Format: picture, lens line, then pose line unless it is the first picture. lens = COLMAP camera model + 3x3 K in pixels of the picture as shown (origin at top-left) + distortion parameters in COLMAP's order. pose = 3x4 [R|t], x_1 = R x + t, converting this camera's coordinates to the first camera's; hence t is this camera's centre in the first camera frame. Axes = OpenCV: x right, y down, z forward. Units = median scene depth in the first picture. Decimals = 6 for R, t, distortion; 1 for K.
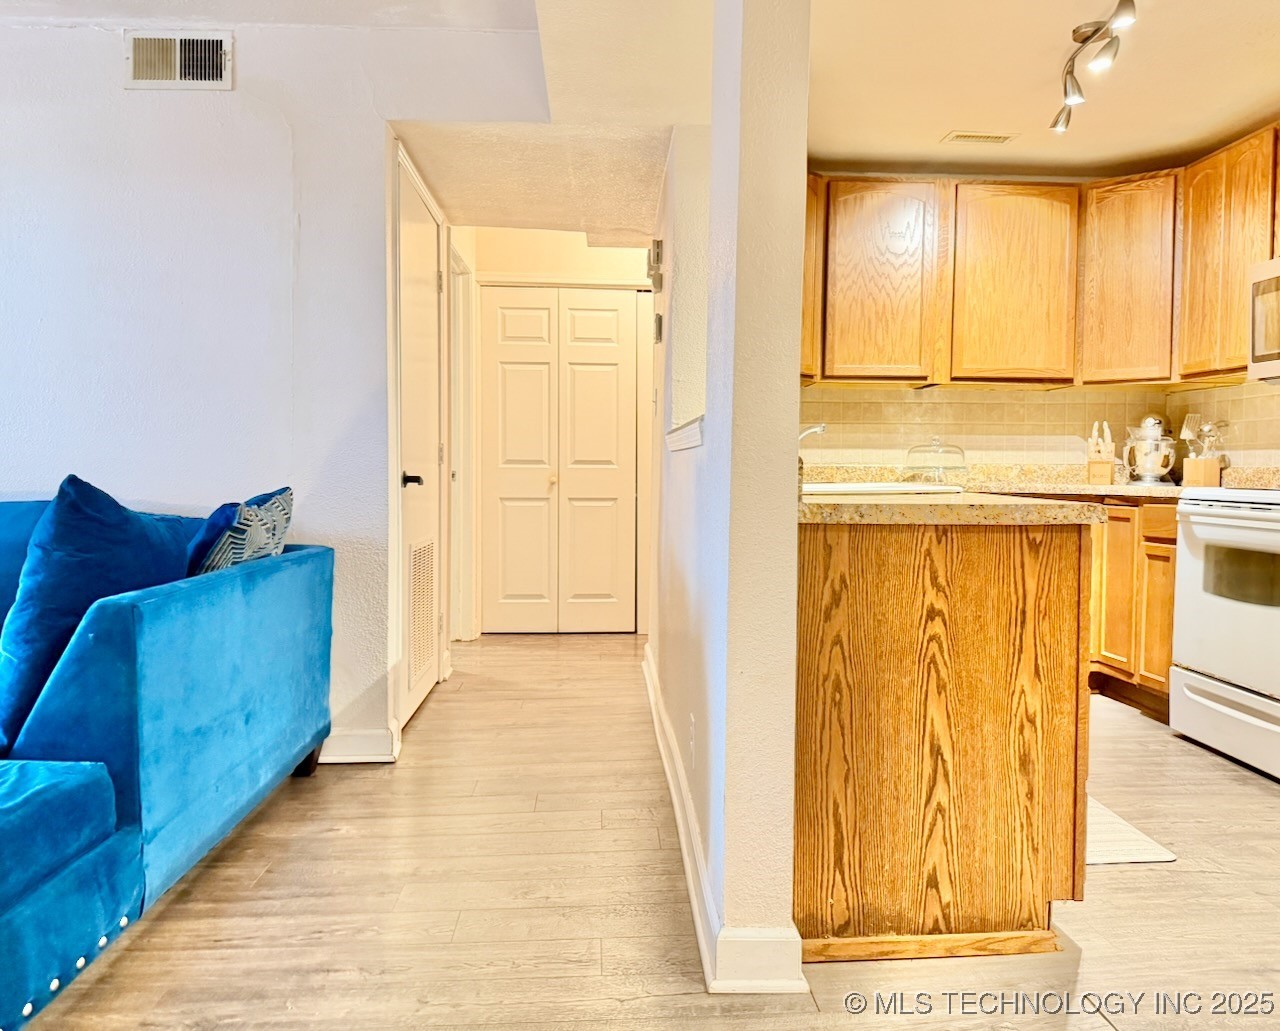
lens RADIAL K [[969.6, 0, 641.4], [0, 969.6, 511.1], [0, 0, 1]] dist [0.037446, -0.071264]
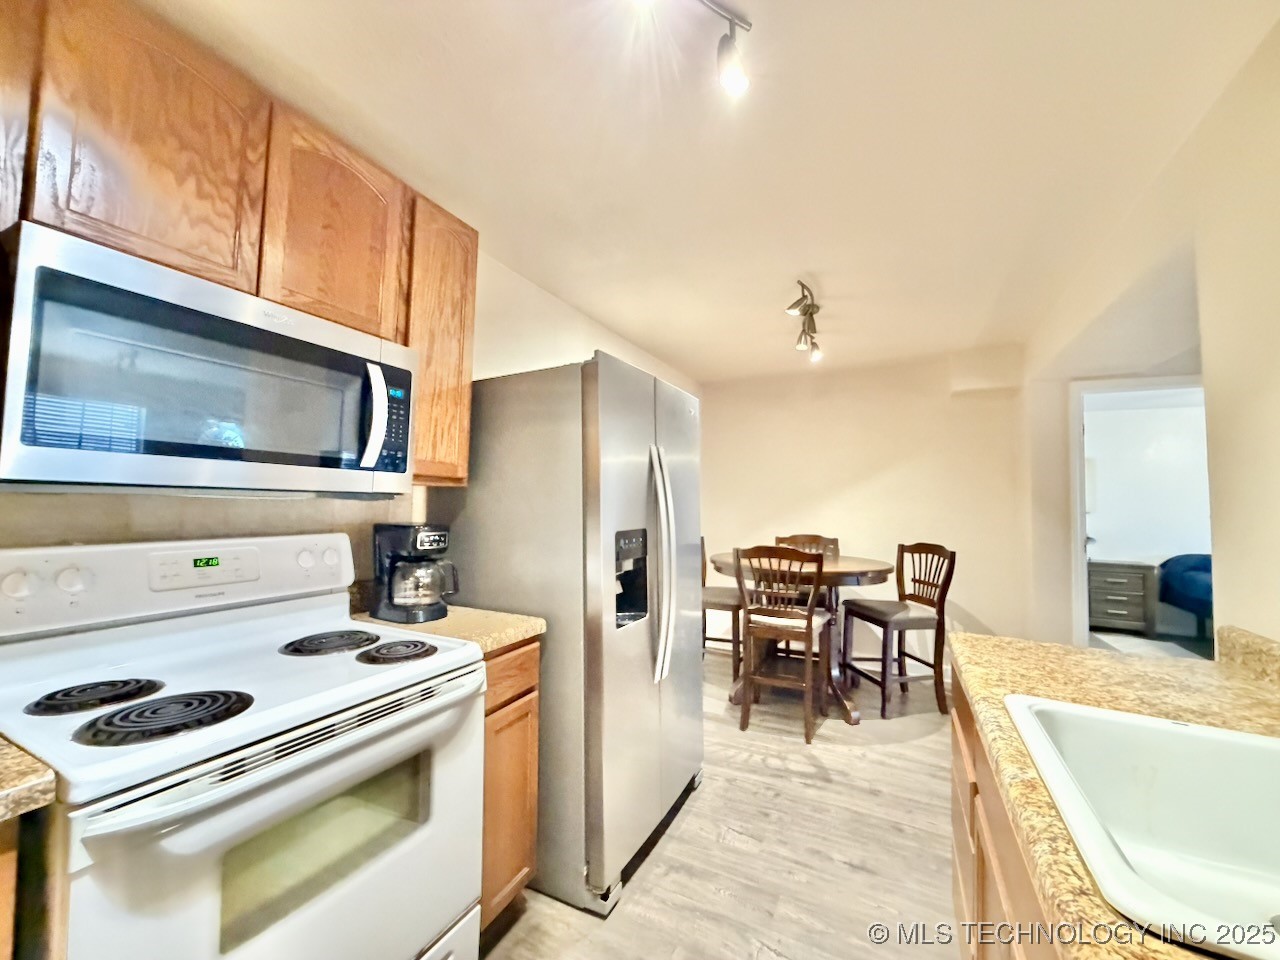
lens RADIAL K [[509.2, 0, 640.5], [0, 509.2, 473.1], [0, 0, 1]] dist [-0.001499, -0.000315]
pose [[-0.867880, 0.008031, 0.496710, 0.234711], [-0.001170, 0.999834, -0.018209, -0.115552], [-0.496773, -0.016384, -0.867726, 0.905229]]
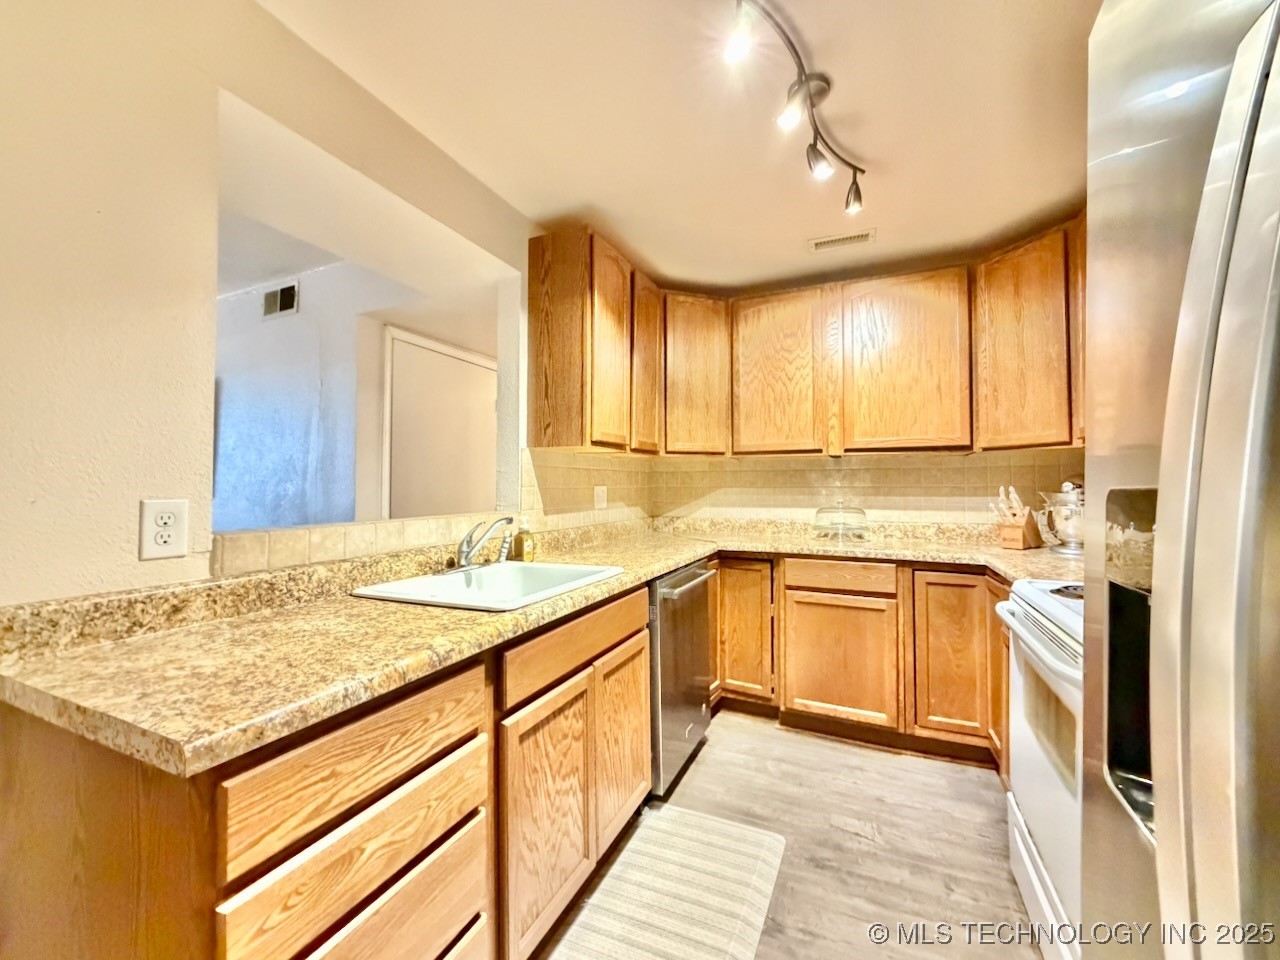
lens RADIAL K [[509.2, 0, 631.3], [0, 509.2, 477.3], [0, 0, 1]] dist [-0.001499, -0.000315]
pose [[0.887765, -0.020582, -0.459837, 0.398498], [-0.008420, 0.998107, -0.060930, -0.070984], [0.460220, 0.057964, 0.885911, 0.381661]]
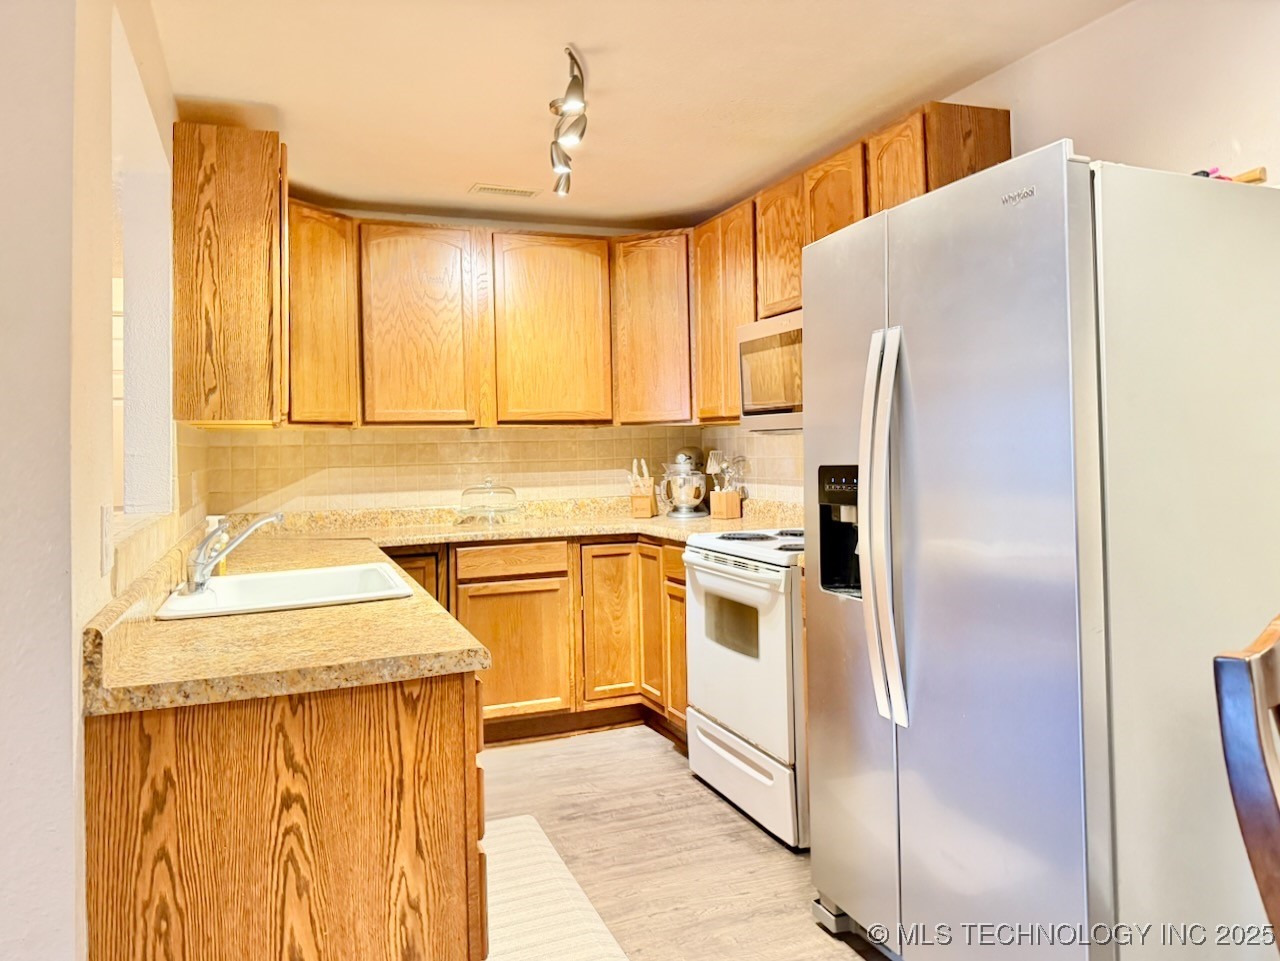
lens RADIAL K [[909.0, 0, 636.7], [0, 909.0, 442.1], [0, 0, 1]] dist [0.043481, -0.046149]
pose [[0.945282, -0.031129, 0.324766, 0.158874], [0.047683, 0.997931, -0.043135, -0.072864], [-0.322751, 0.056261, 0.944810, 0.066419]]
